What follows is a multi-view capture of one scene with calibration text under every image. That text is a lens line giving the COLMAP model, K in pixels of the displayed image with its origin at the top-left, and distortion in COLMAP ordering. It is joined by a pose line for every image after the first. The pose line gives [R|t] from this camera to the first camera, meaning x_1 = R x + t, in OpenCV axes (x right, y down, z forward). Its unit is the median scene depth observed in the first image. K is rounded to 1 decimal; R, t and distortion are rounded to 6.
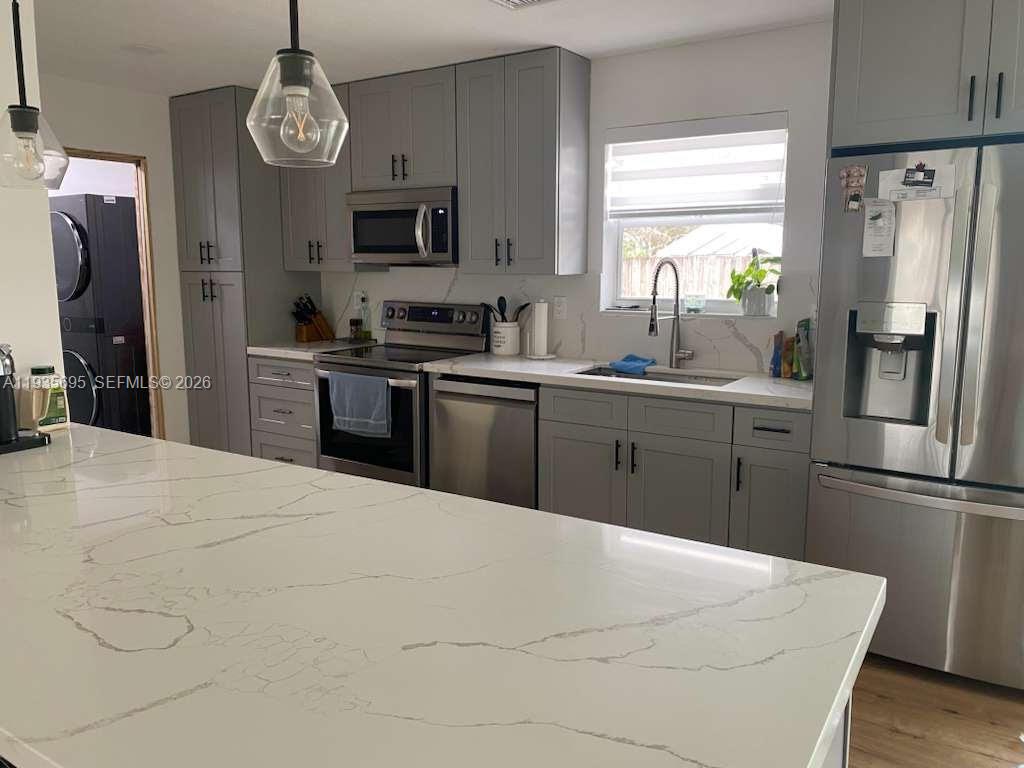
lens RADIAL K [[766.4, 0, 512.0], [0, 766.4, 384.0], [0, 0, 1]] dist [0.025468, -0.004773]
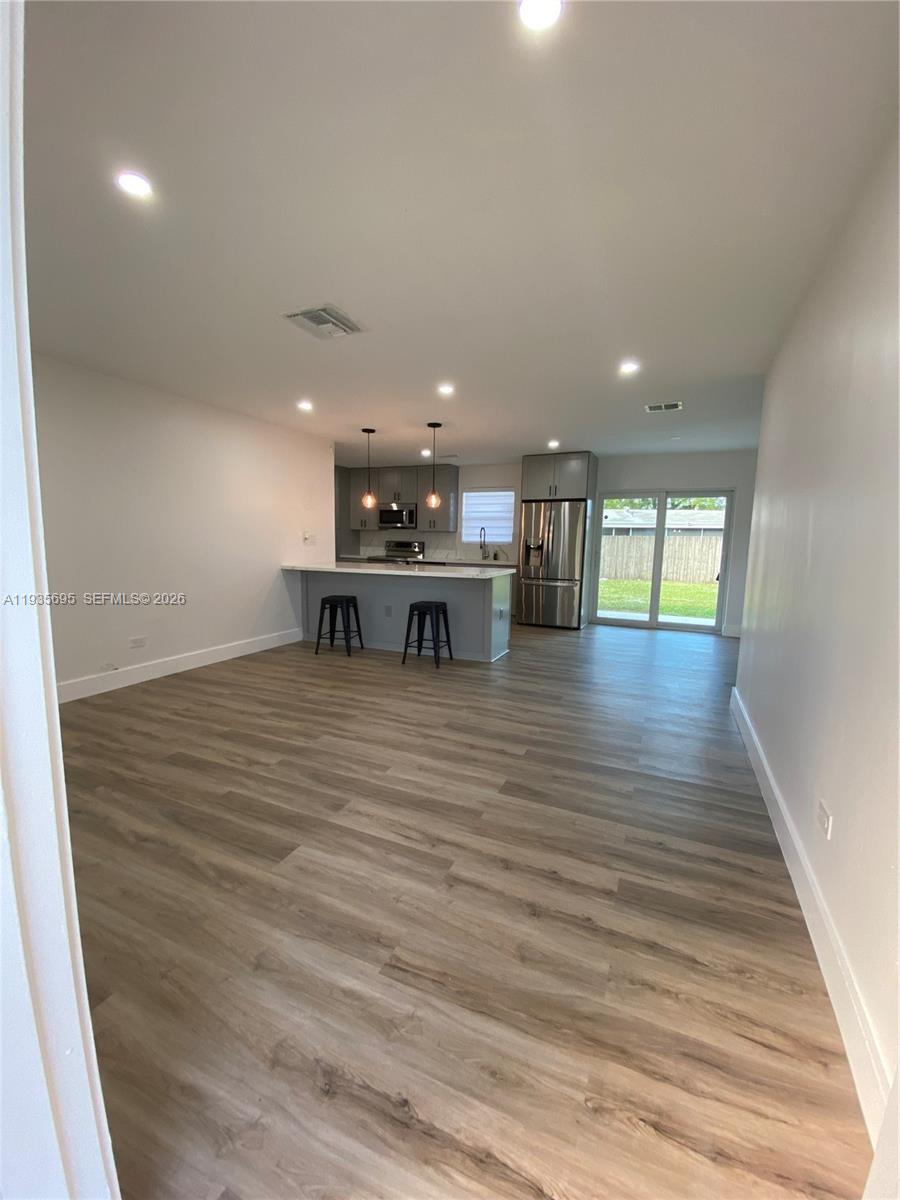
lens RADIAL K [[472.1, 0, 459.0], [0, 472.1, 623.1], [0, 0, 1]] dist [0.013487, -0.017707]
pose [[0.985848, -0.003362, 0.167609, -0.249245], [-0.000522, 0.999732, 0.023123, 0.209263], [-0.167642, -0.022883, 0.985582, -1.054359]]
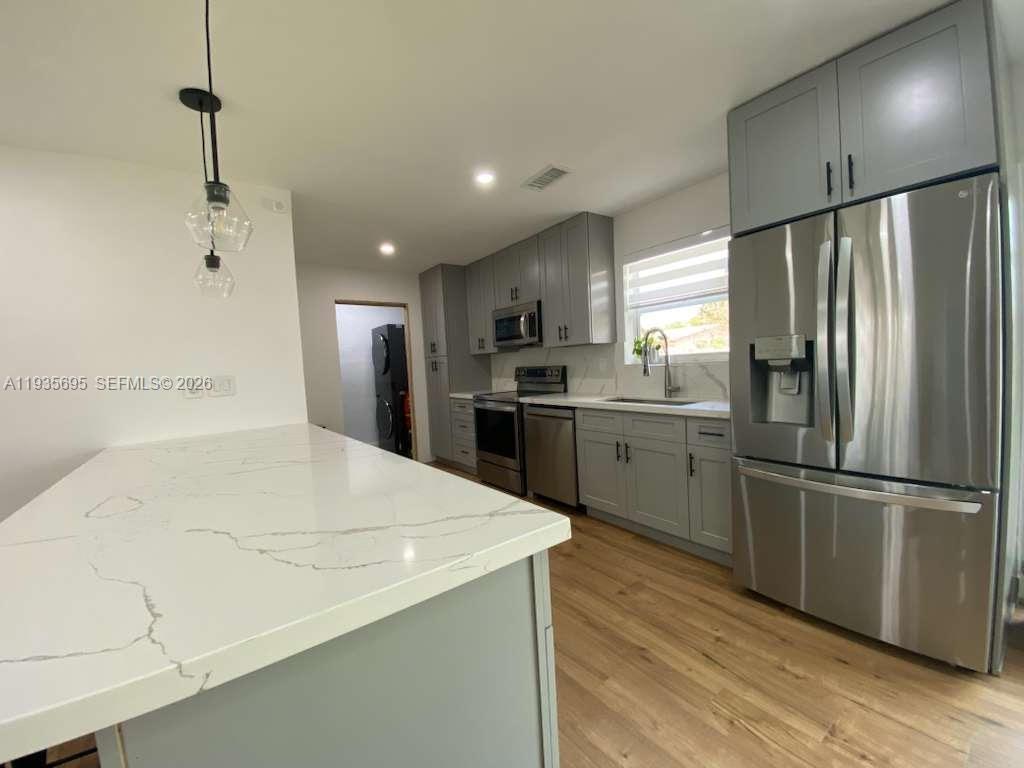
lens RADIAL K [[402.9, 0, 512.0], [0, 402.9, 384.0], [0, 0, 1]] dist [0.013487, -0.017707]
pose [[0.937070, -0.028171, -0.348002, 0.201857], [-0.007122, 0.994990, -0.099724, 0.035681], [0.349068, 0.095927, 0.932175, 0.123842]]
